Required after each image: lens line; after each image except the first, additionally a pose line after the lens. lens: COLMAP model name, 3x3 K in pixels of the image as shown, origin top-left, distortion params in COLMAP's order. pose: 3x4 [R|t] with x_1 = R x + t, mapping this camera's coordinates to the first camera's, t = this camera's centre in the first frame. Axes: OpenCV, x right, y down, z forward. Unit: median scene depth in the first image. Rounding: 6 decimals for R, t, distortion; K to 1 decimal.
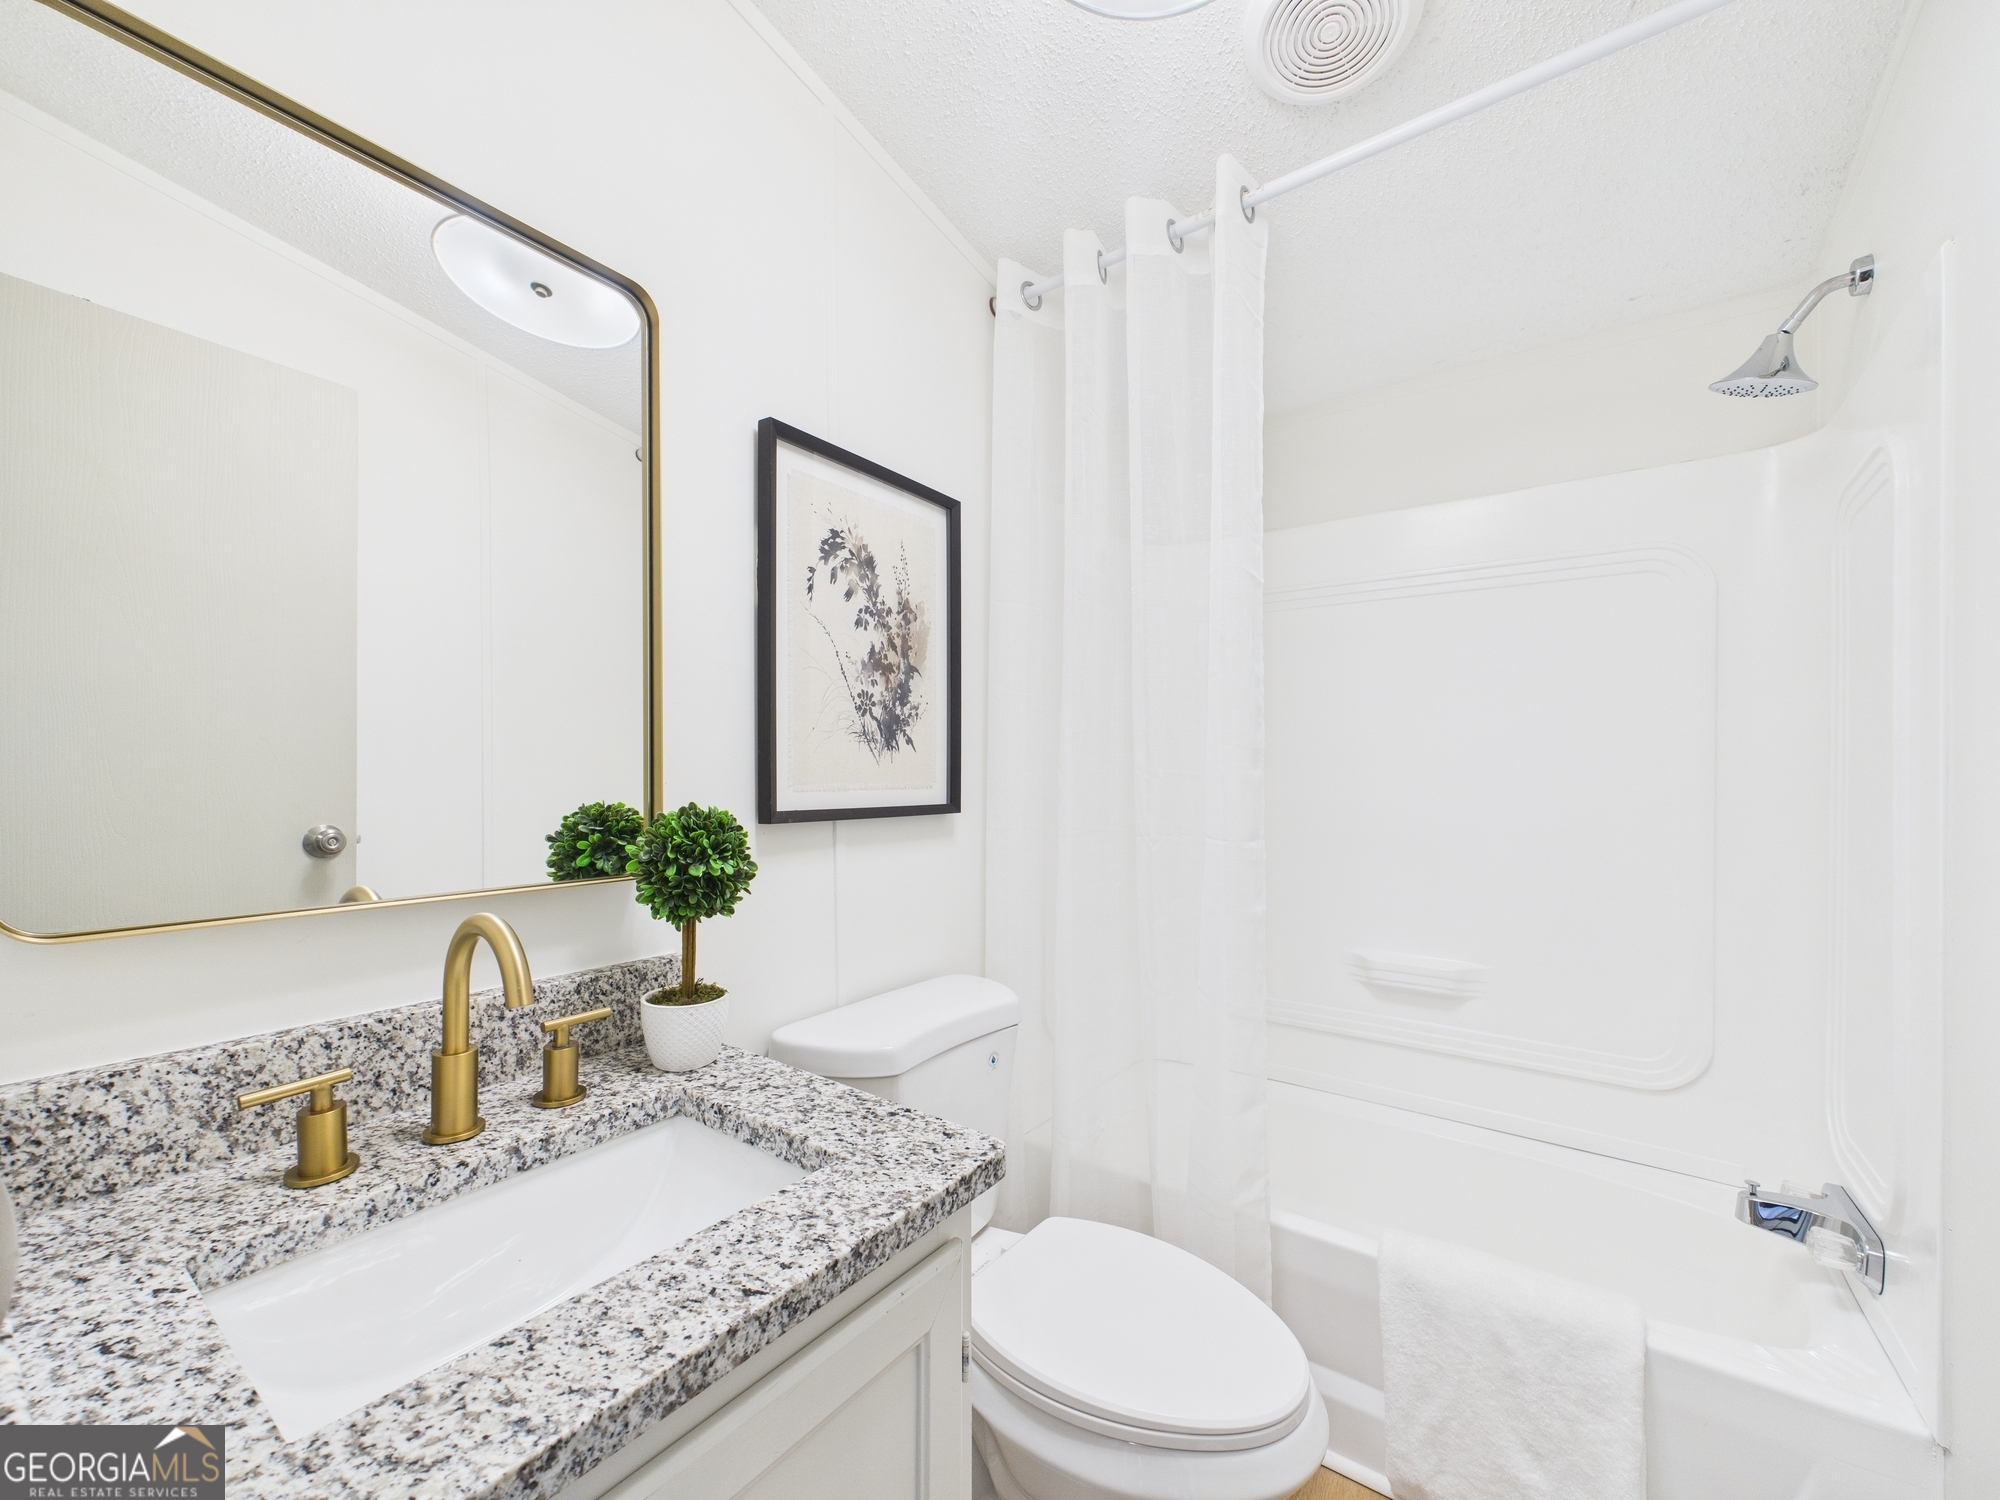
lens RADIAL K [[802.2, 0, 999.7], [0, 802.2, 784.0], [0, 0, 1]] dist [0.002477, -0.000029]
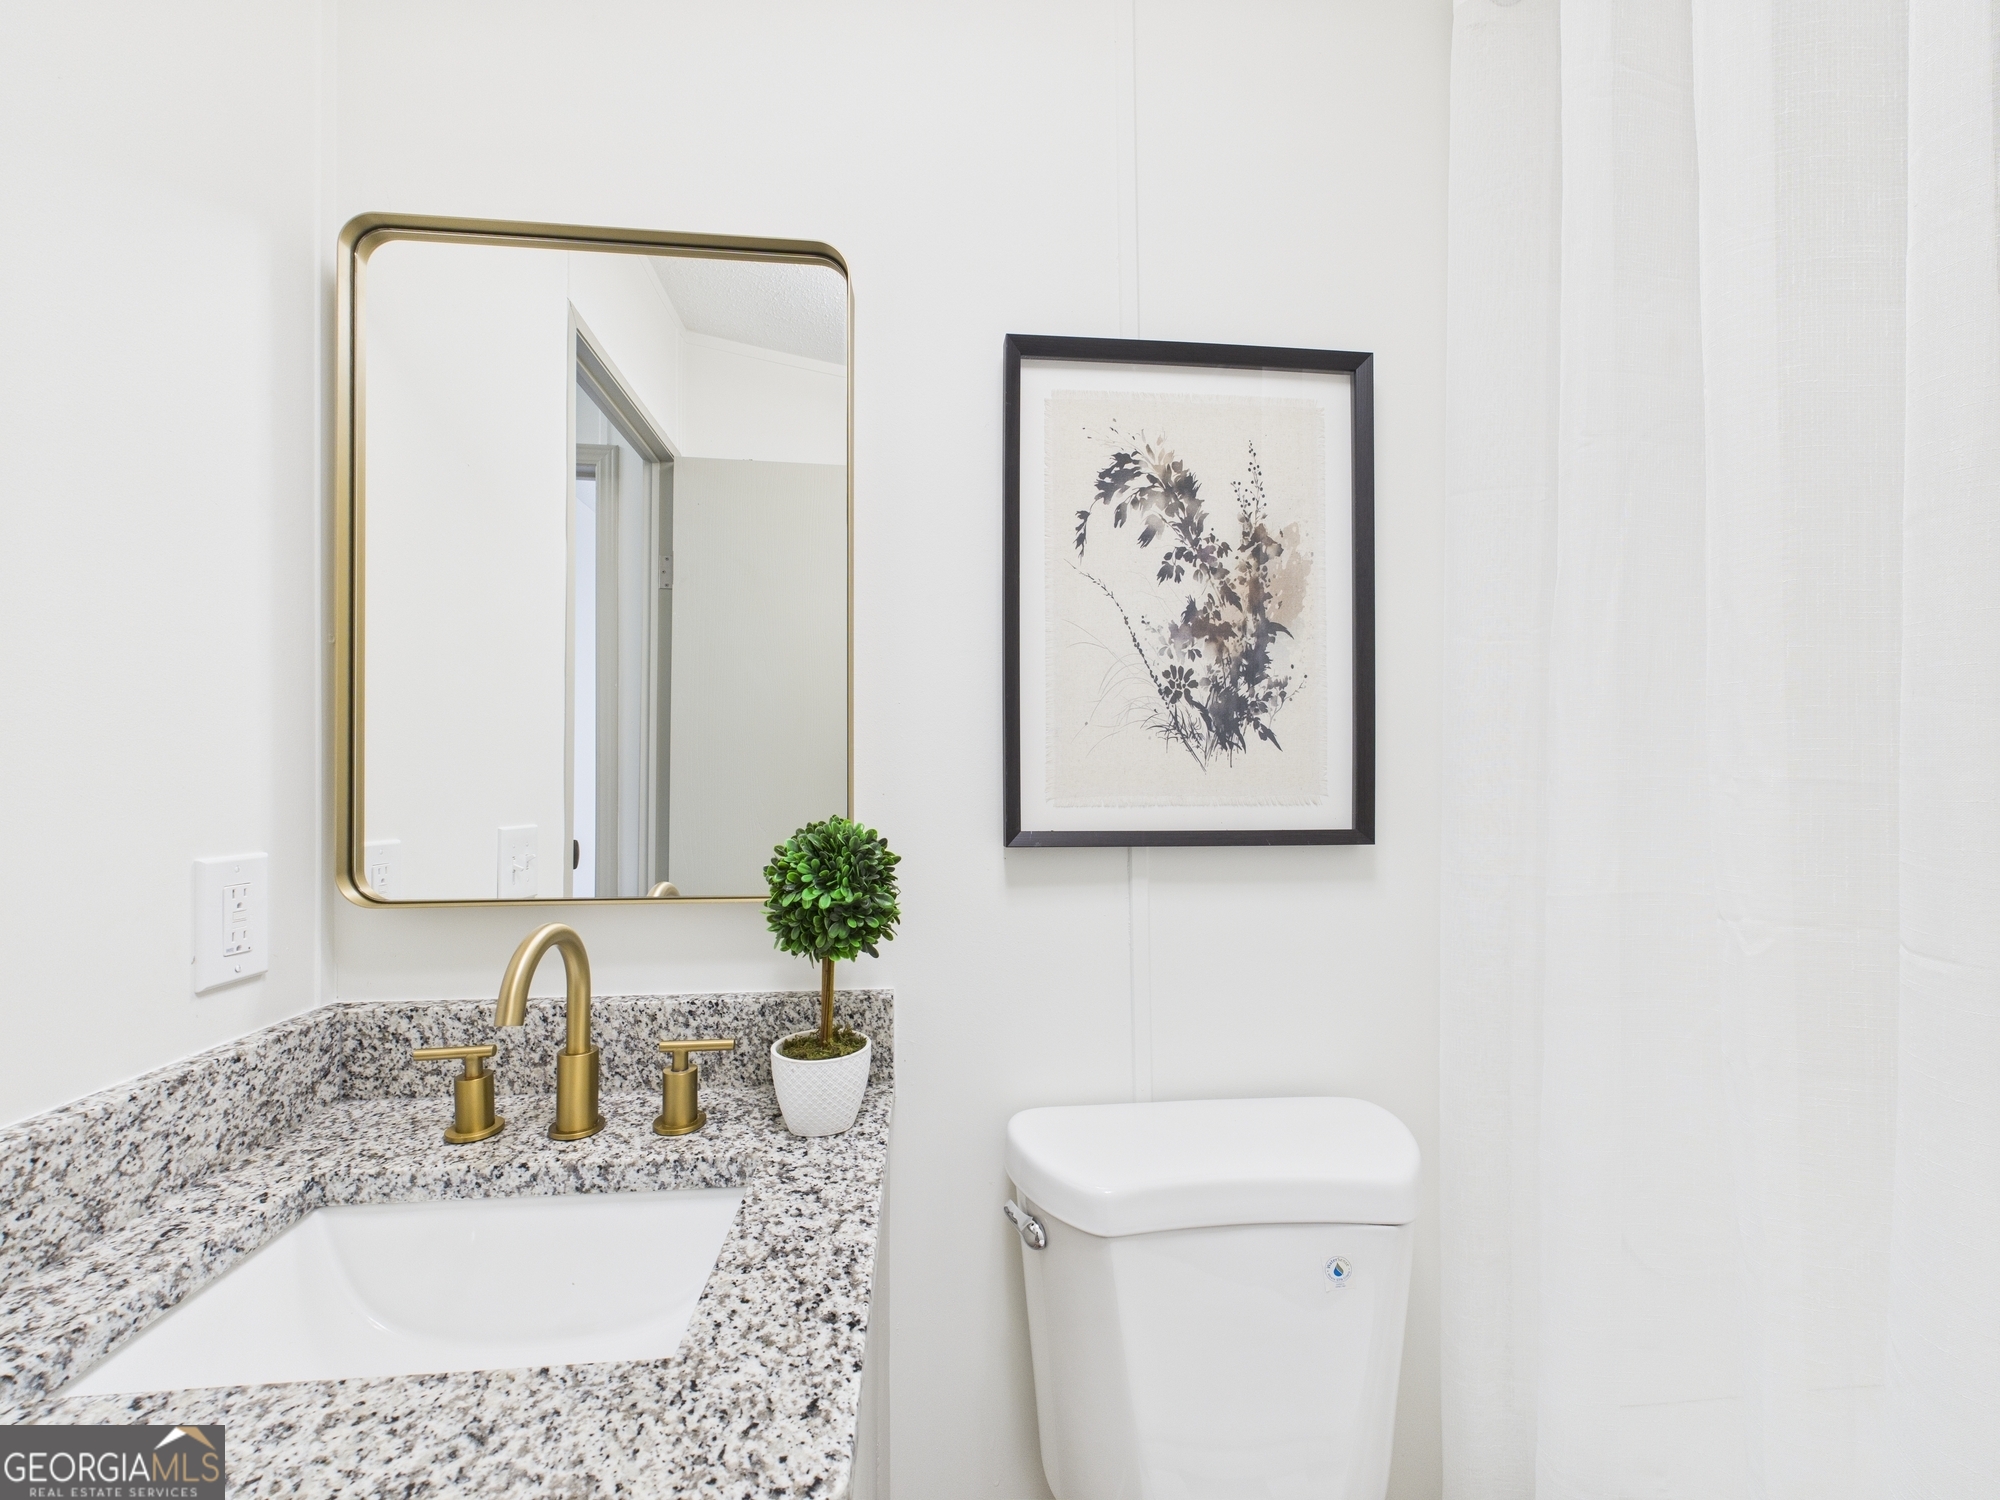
lens RADIAL K [[802.2, 0, 999.7], [0, 802.2, 784.0], [0, 0, 1]] dist [0.002477, -0.000029]
pose [[0.655849, -0.001037, -0.754891, 0.371252], [-0.006752, 0.999951, -0.007240, -0.008080], [0.754862, 0.009846, 0.655810, 0.576586]]
